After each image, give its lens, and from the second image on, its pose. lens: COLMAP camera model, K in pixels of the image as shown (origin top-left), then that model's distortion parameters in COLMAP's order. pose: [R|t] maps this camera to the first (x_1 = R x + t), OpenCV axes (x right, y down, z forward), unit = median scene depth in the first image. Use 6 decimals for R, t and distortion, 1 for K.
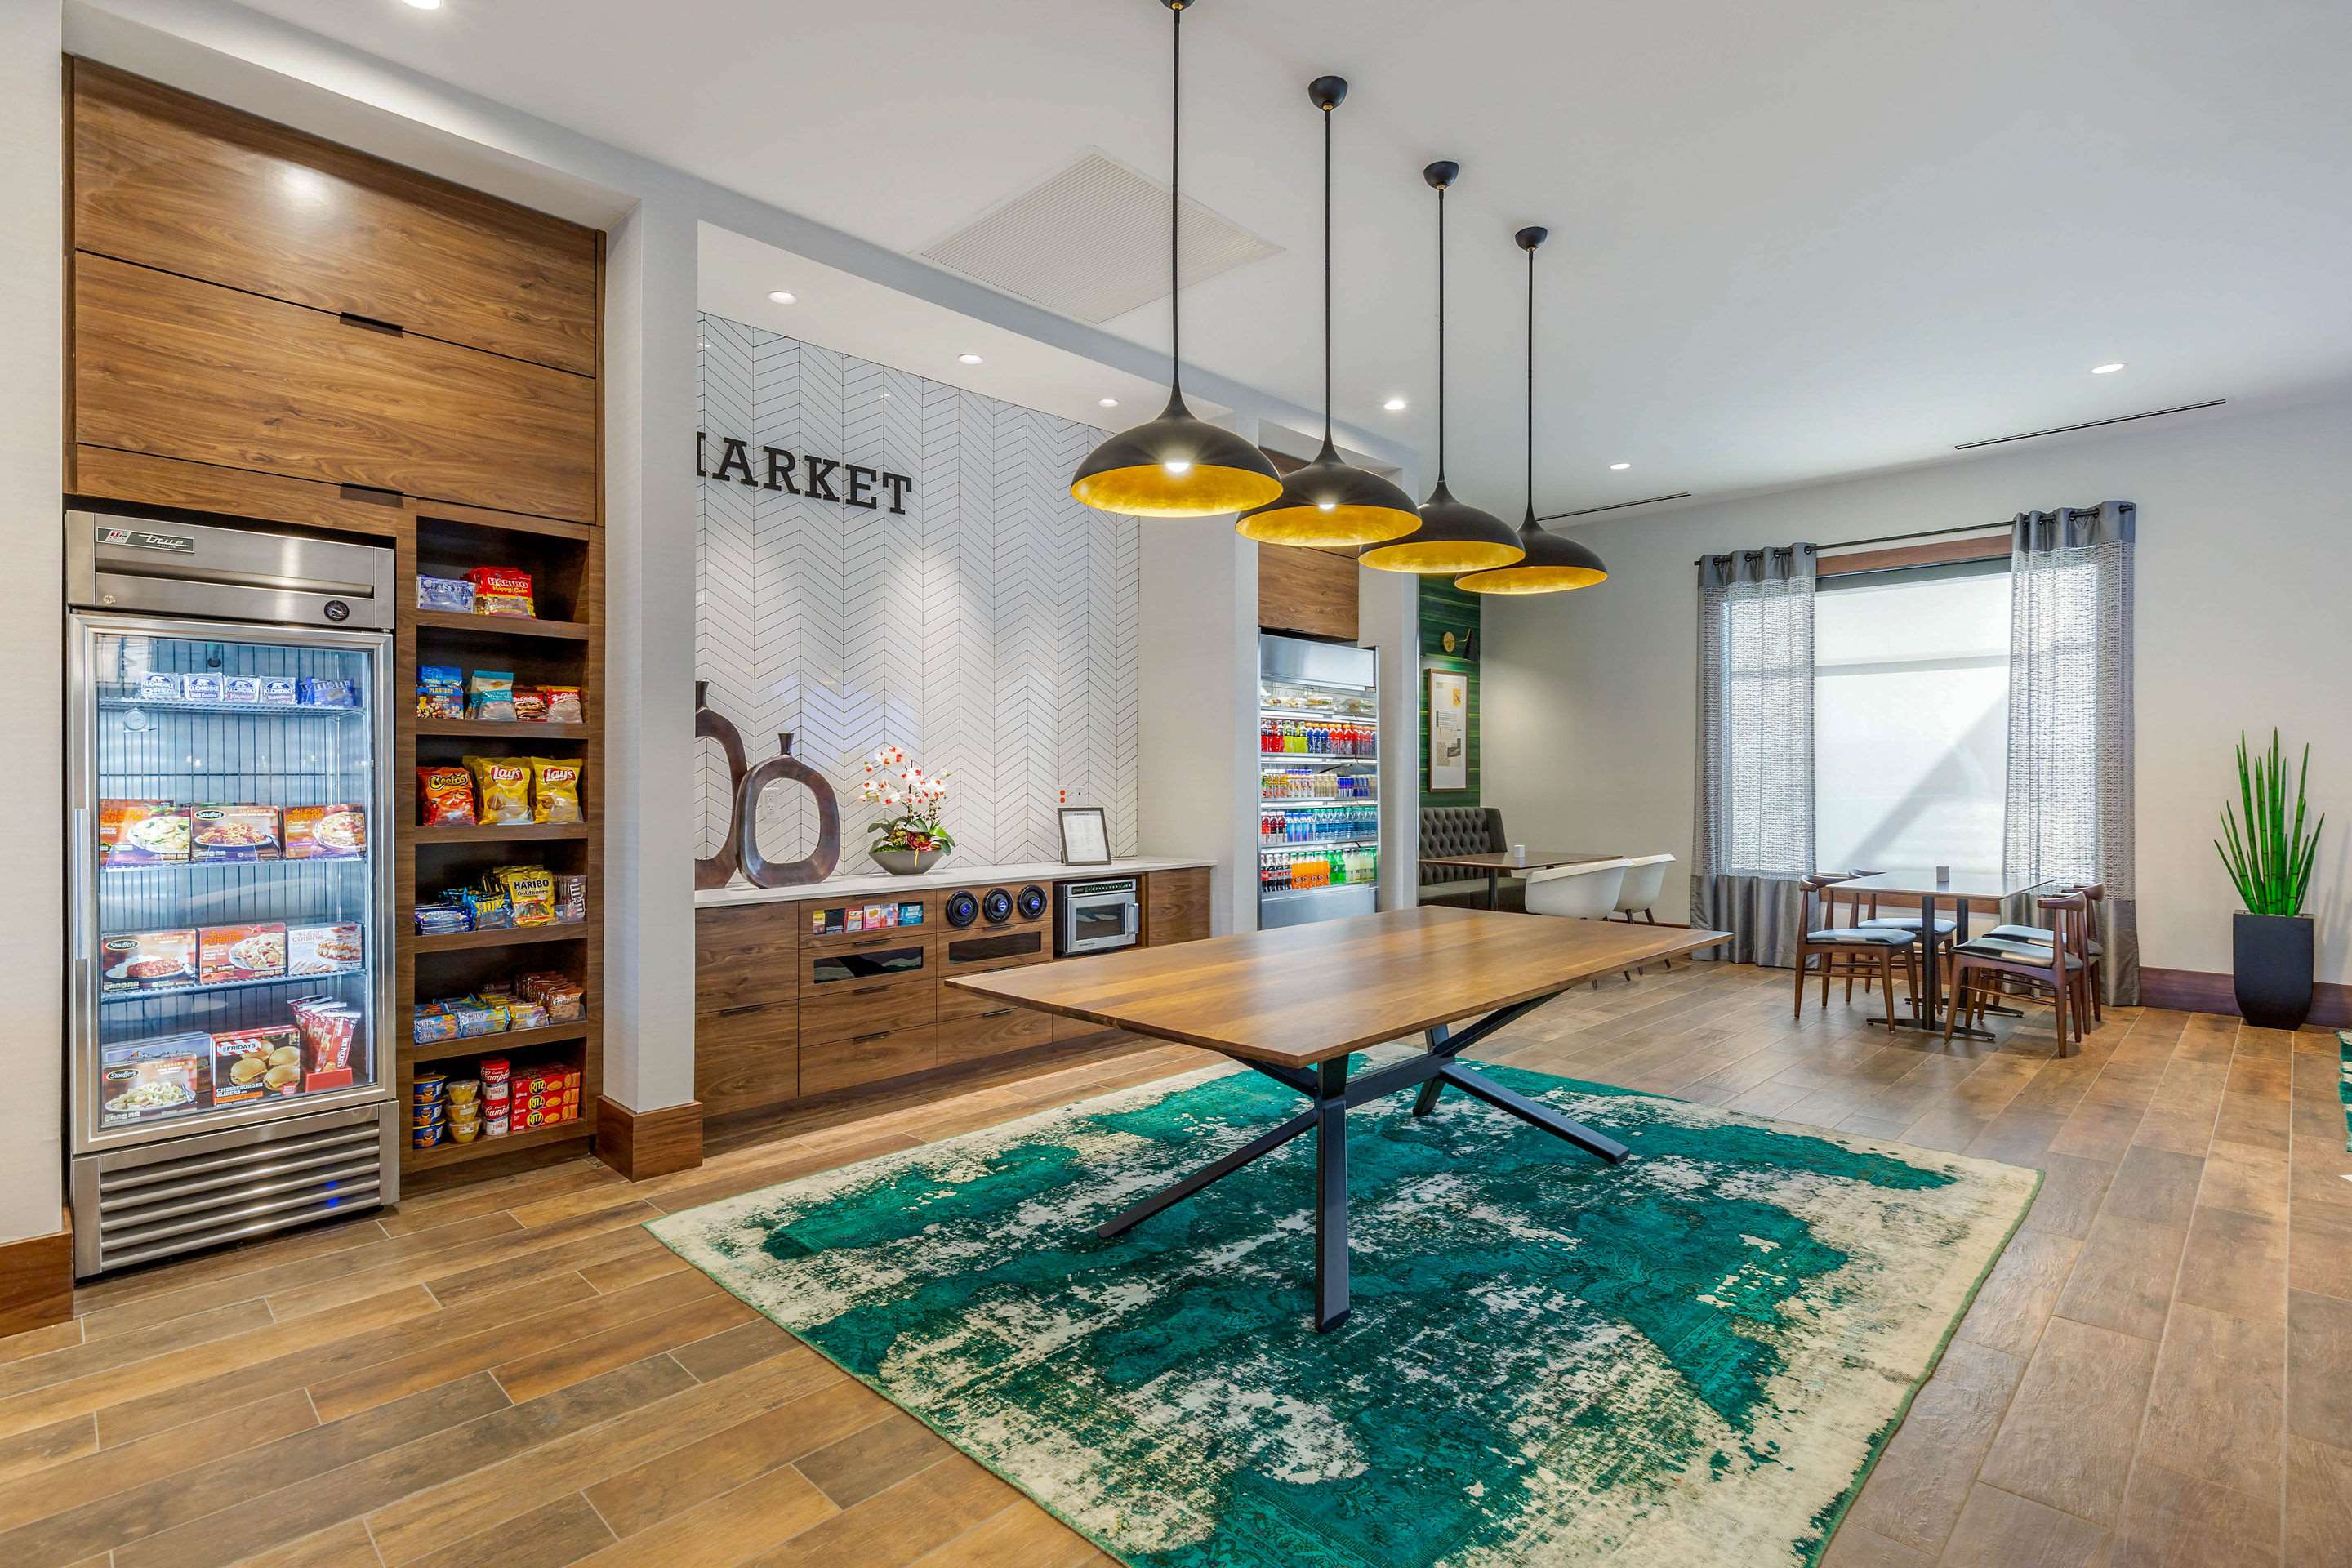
lens RADIAL K [[1090.0, 0, 1193.5], [0, 1090.0, 782.5], [0, 0, 1]] dist [0.009043, 0.001378]
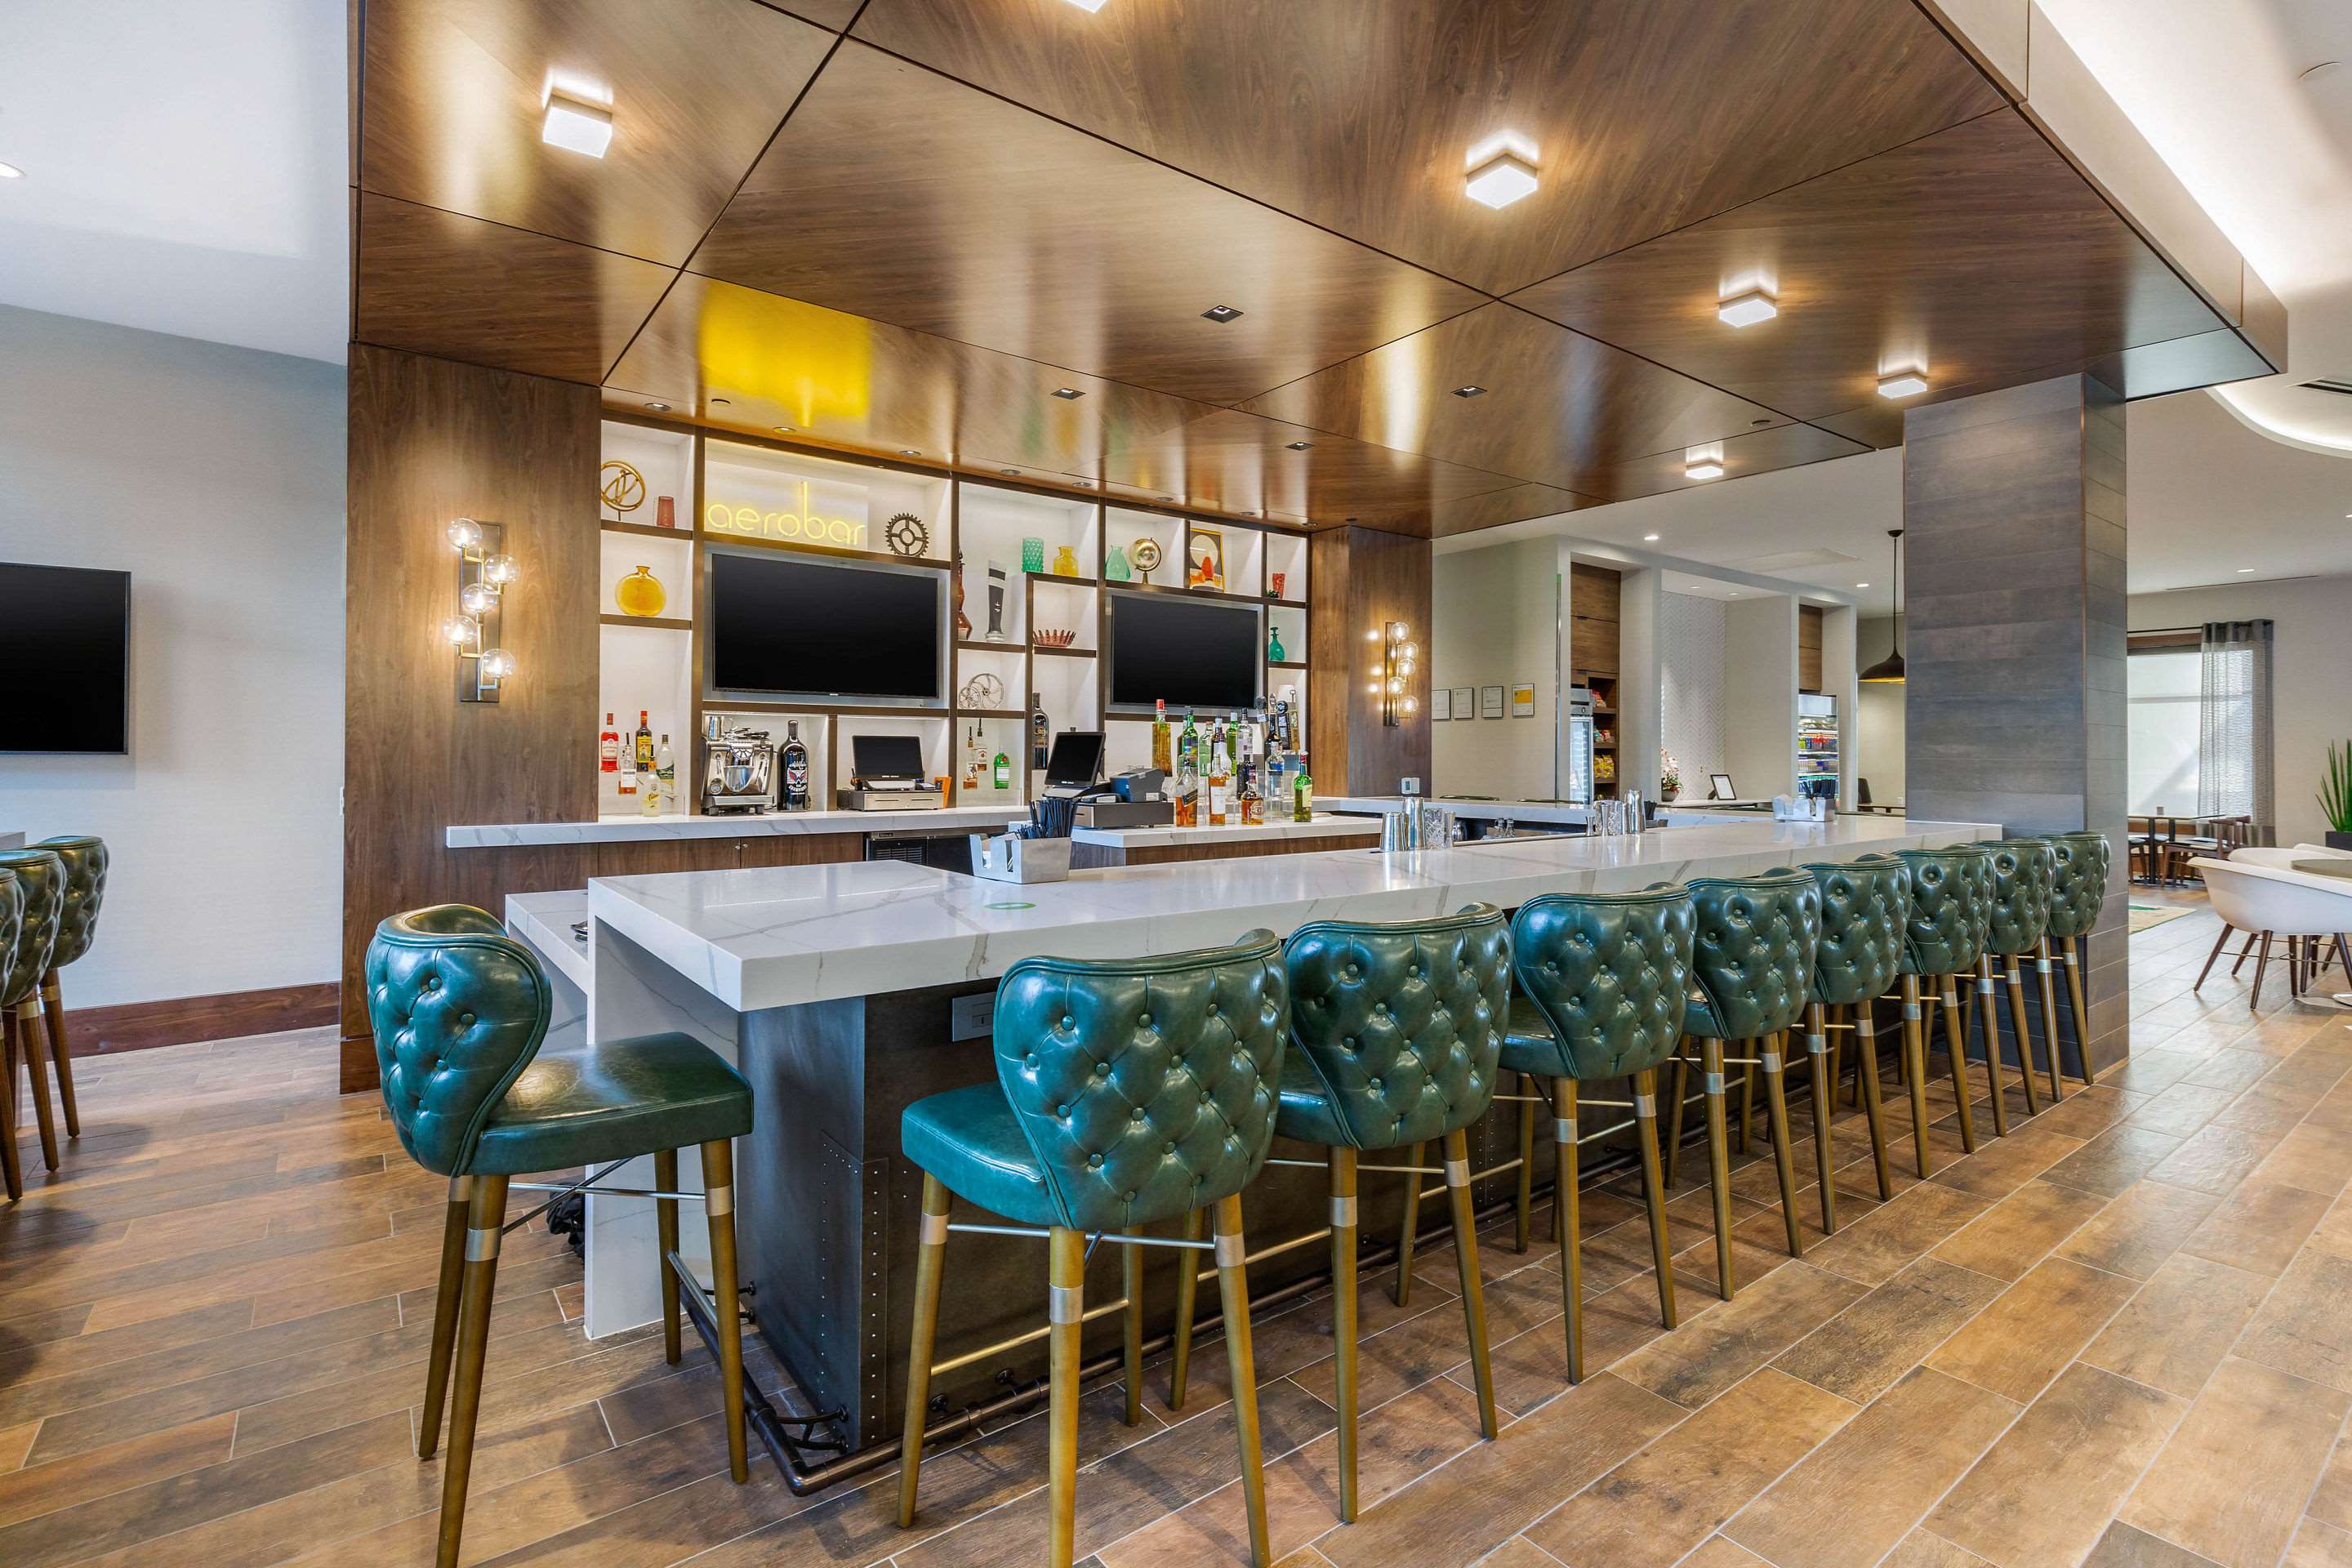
lens RADIAL K [[1090.0, 0, 1201.2], [0, 1090.0, 769.3], [0, 0, 1]] dist [0.009043, 0.001378]
pose [[0.988577, 0.000417, -0.150719, -0.826979], [0.000032, 0.999996, 0.002980, 0.005560], [0.150719, -0.002951, 0.988572, -1.389051]]
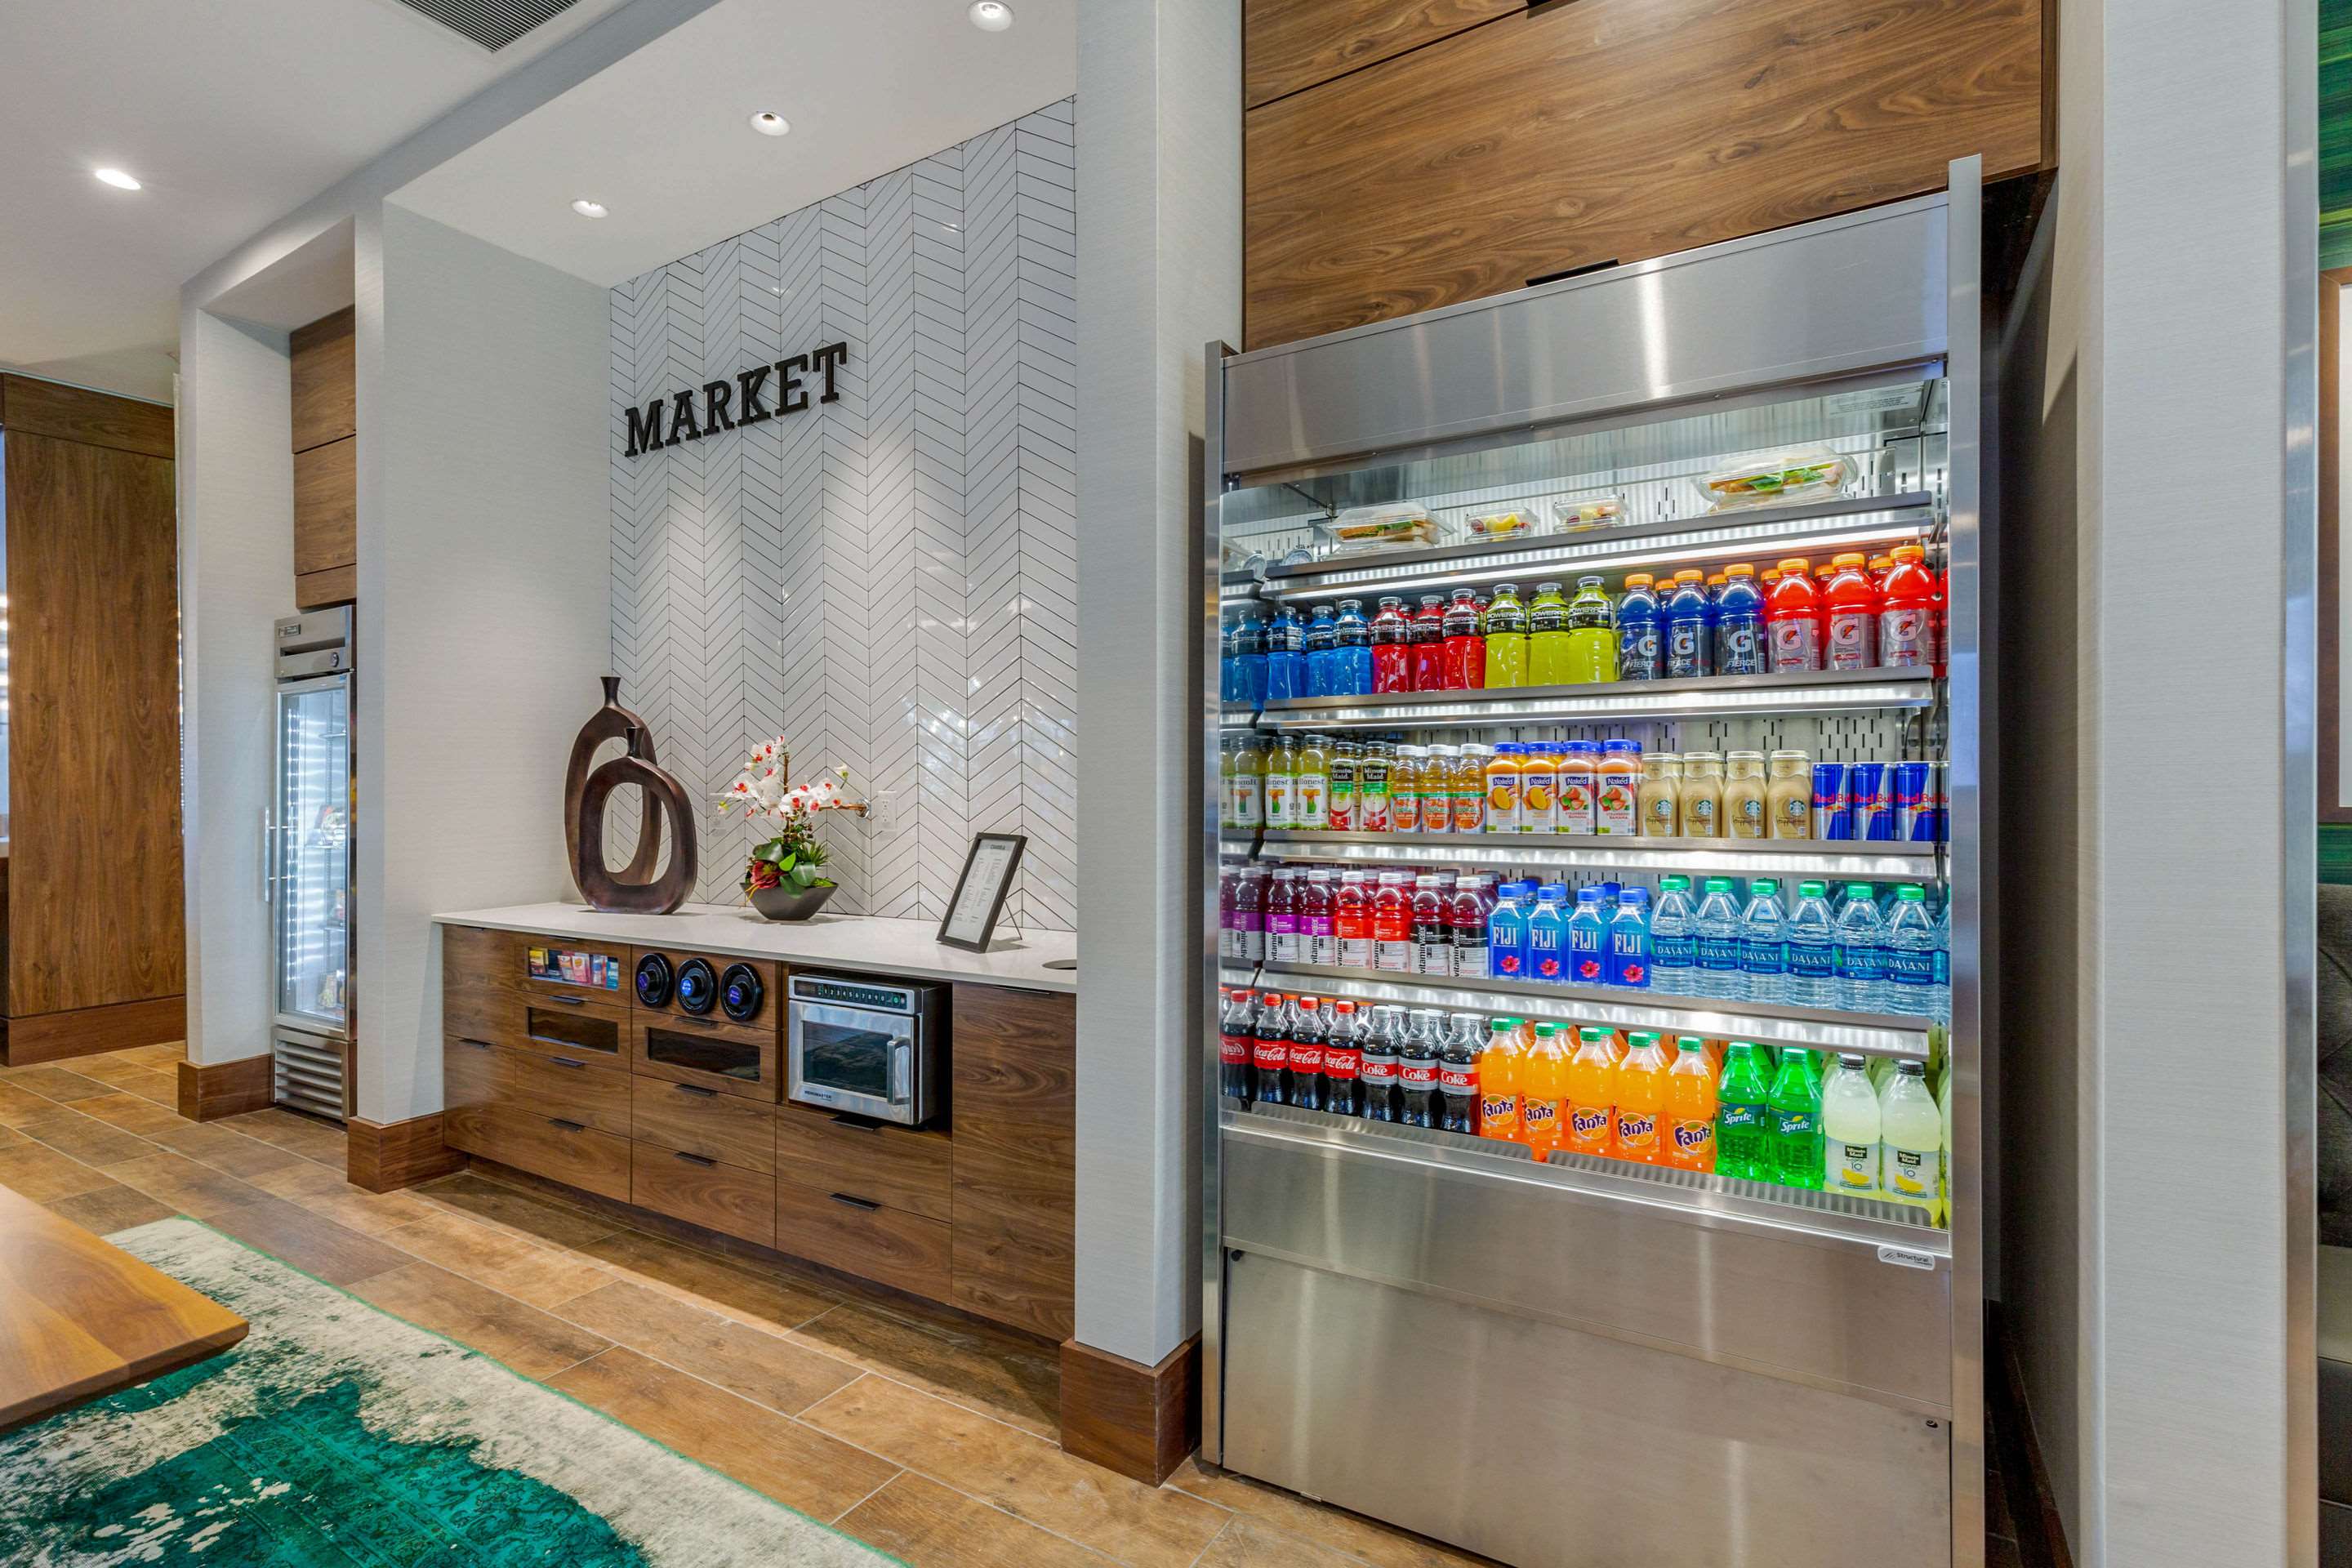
lens RADIAL K [[1090.0, 0, 1187.2], [0, 1090.0, 775.9], [0, 0, 1]] dist [0.009043, 0.001378]
pose [[0.229469, -0.003745, -0.973309, 0.440419], [0.008540, 0.999962, -0.001834, -0.003488], [0.973279, -0.007892, 0.229492, 1.011472]]
